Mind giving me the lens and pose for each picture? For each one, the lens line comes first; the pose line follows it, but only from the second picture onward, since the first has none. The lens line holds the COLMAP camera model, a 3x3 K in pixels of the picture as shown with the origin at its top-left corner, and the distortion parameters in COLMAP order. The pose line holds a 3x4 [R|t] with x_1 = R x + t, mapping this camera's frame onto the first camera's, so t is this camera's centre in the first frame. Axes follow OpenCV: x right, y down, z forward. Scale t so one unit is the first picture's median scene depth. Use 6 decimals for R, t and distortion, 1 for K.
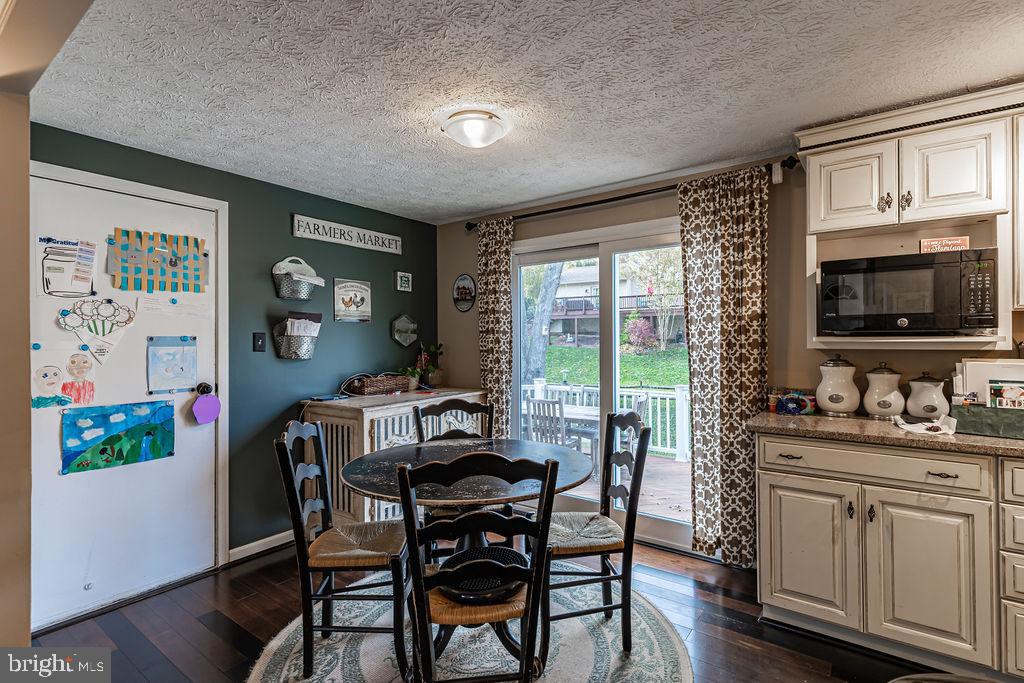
lens RADIAL K [[490.2, 0, 512.1], [0, 490.2, 338.8], [0, 0, 1]] dist [0.004079, -0.000423]
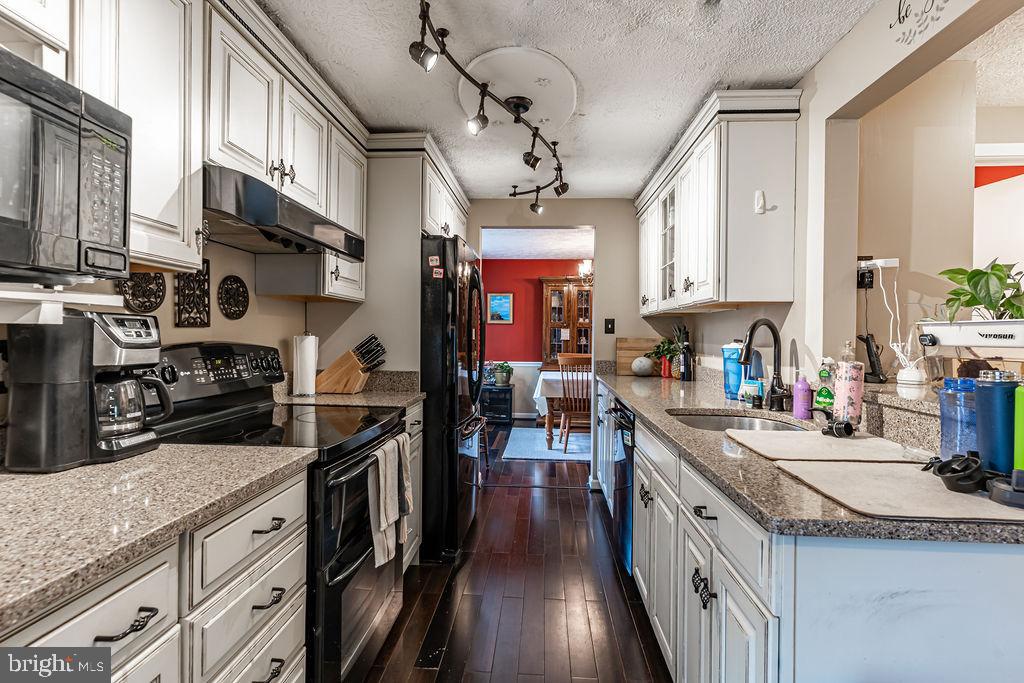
lens RADIAL K [[490.2, 0, 512.1], [0, 490.2, 338.8], [0, 0, 1]] dist [0.004079, -0.000423]
pose [[-0.545181, -0.008048, 0.838280, 0.259339], [-0.012840, 0.999917, 0.001249, 0.024207], [-0.838220, -0.010083, -0.545239, 0.690649]]
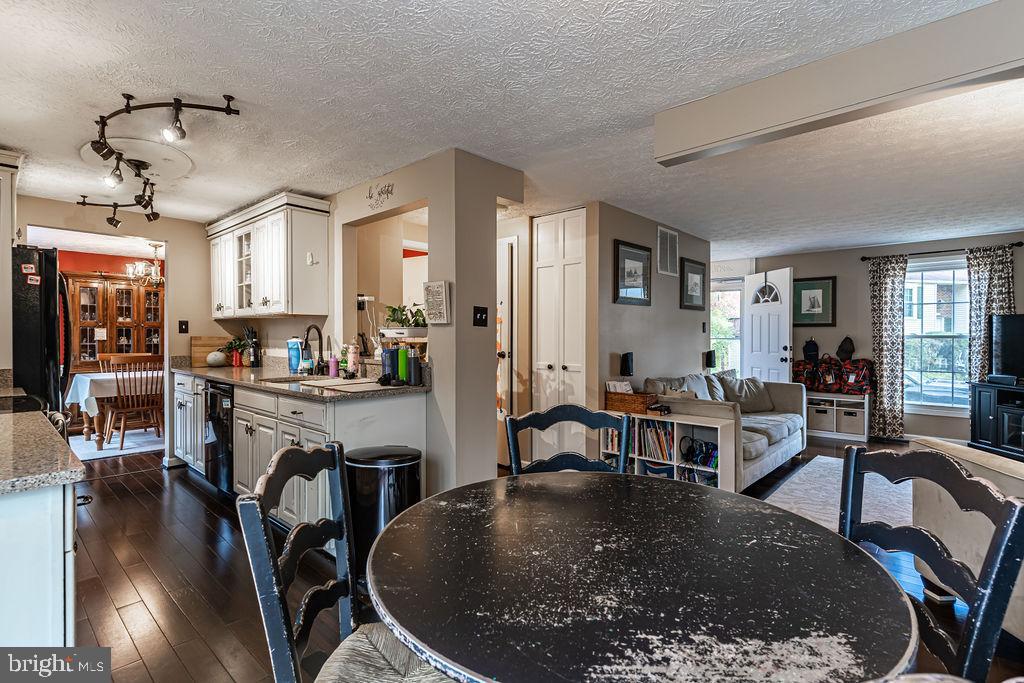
lens RADIAL K [[490.2, 0, 512.1], [0, 490.2, 338.8], [0, 0, 1]] dist [0.004079, -0.000423]
pose [[-0.994832, 0.003471, 0.101472, -0.028711], [0.003424, 0.999994, -0.000637, 0.032374], [-0.101474, -0.000286, -0.994838, 1.303265]]
